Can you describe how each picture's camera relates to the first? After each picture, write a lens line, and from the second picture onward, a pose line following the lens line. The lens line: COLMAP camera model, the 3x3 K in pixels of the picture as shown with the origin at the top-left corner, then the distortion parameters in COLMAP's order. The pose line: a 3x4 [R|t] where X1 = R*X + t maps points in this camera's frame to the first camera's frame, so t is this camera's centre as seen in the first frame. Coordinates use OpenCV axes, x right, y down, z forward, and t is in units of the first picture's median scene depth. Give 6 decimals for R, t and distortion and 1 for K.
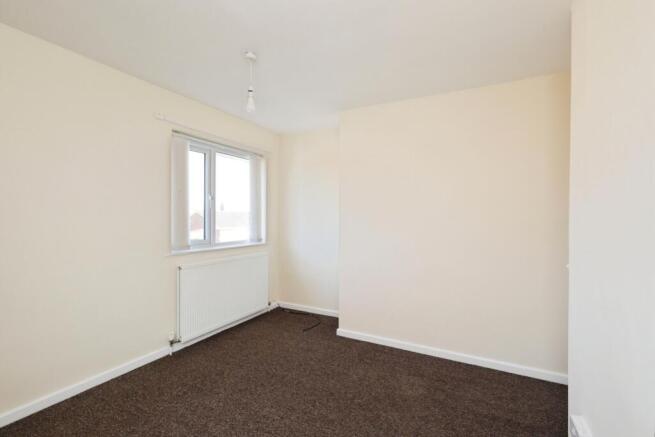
lens RADIAL K [[299.3, 0, 323.5], [0, 299.3, 221.2], [0, 0, 1]] dist [0.004614, 0.000199]
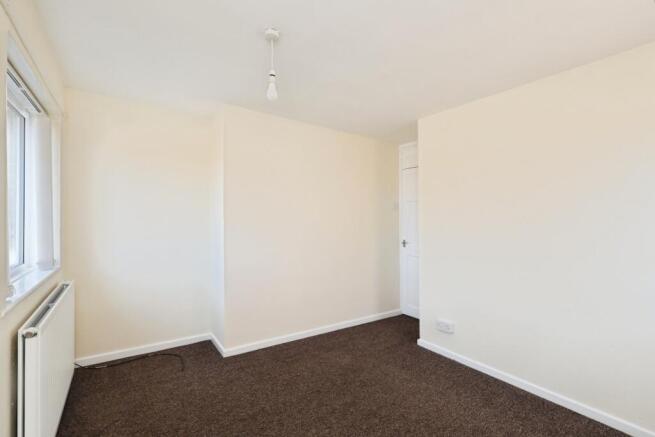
lens RADIAL K [[299.3, 0, 332.1], [0, 299.3, 220.6], [0, 0, 1]] dist [0.004614, 0.000199]
pose [[0.440839, 0.008543, 0.897546, -0.802668], [0.002793, 0.999937, -0.010890, -0.016523], [-0.897582, 0.007307, 0.440787, 0.425023]]
